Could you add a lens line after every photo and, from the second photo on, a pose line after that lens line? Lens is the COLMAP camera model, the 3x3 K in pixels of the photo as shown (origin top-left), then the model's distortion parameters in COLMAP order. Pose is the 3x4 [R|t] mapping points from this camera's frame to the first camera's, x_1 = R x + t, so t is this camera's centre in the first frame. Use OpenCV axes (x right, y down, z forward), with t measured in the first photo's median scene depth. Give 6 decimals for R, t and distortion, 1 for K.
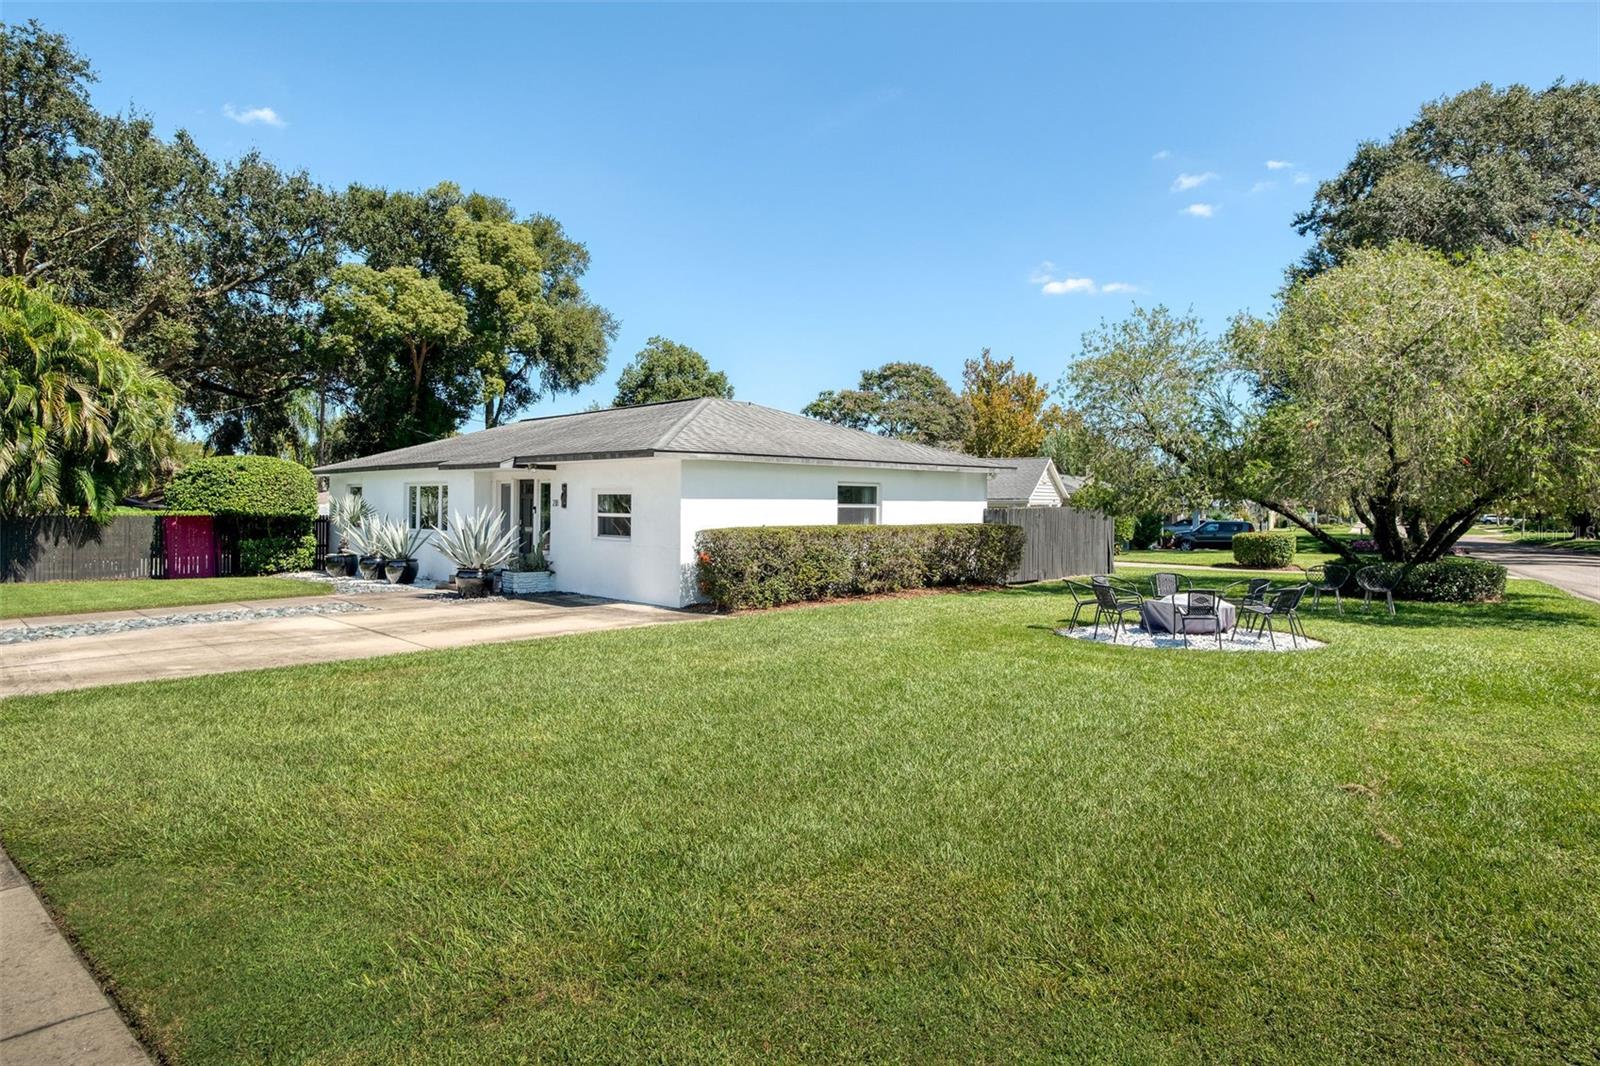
lens RADIAL K [[876.1, 0, 803.9], [0, 876.1, 499.9], [0, 0, 1]] dist [0.001729, 0.000103]
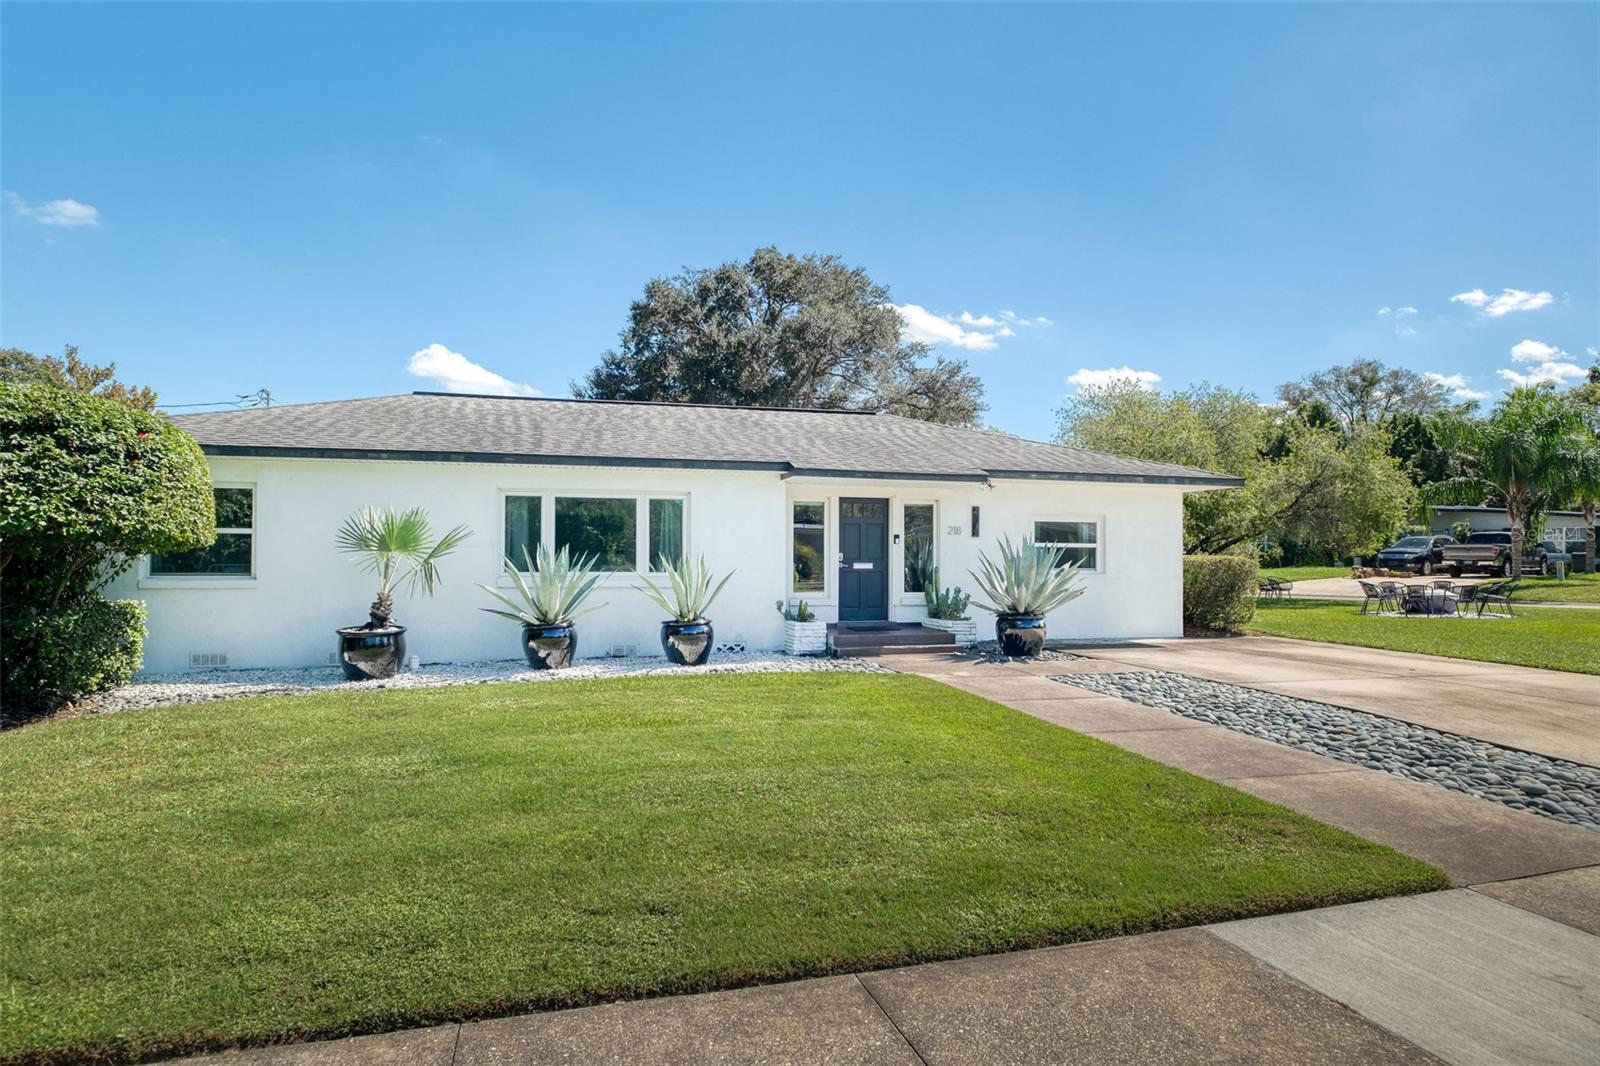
lens RADIAL K [[848.9, 0, 800.0], [0, 848.9, 533.0], [0, 0, 1]] dist [0.001576, 0.000449]
pose [[0.550052, 0.018509, 0.834925, -0.464359], [-0.007734, 0.999824, -0.017069, 0.009248], [-0.835095, 0.002932, 0.550099, 0.325133]]
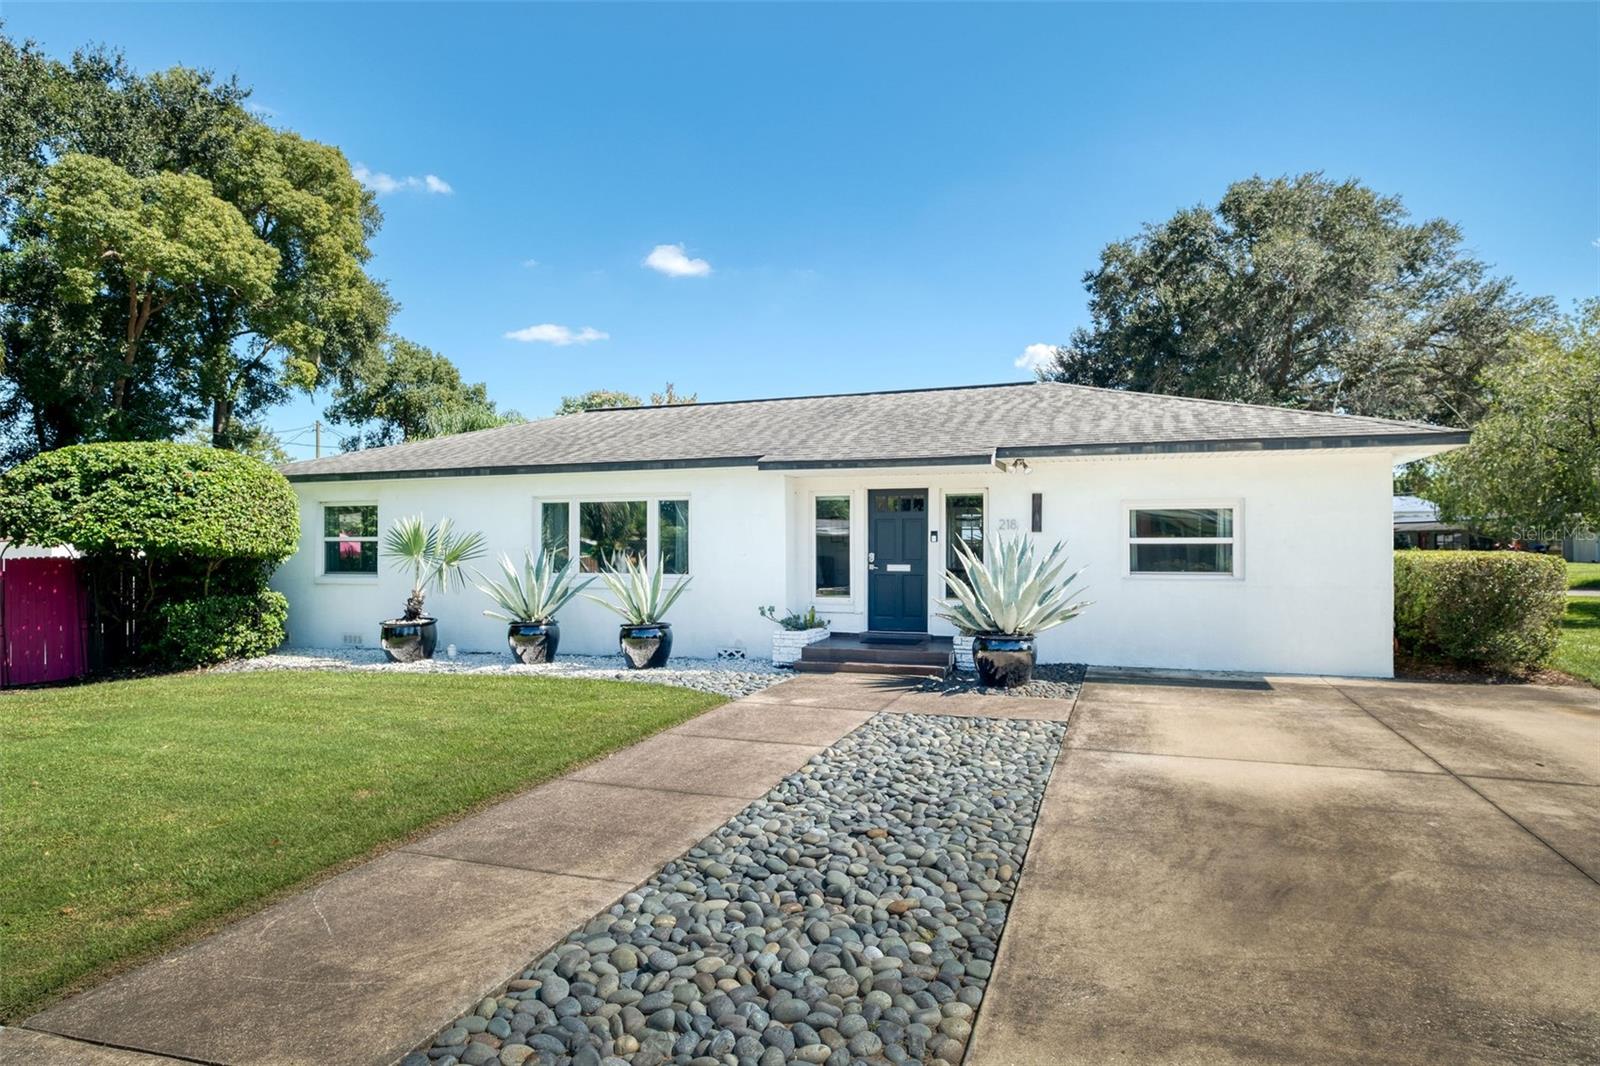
lens RADIAL K [[880.6, 0, 796.2], [0, 880.6, 552.3], [0, 0, 1]] dist [-0.002556, -0.001009]
pose [[0.912739, -0.011370, 0.408385, -0.318014], [0.006018, 0.999878, 0.014387, 0.006312], [-0.408499, -0.010674, 0.912696, 0.225459]]
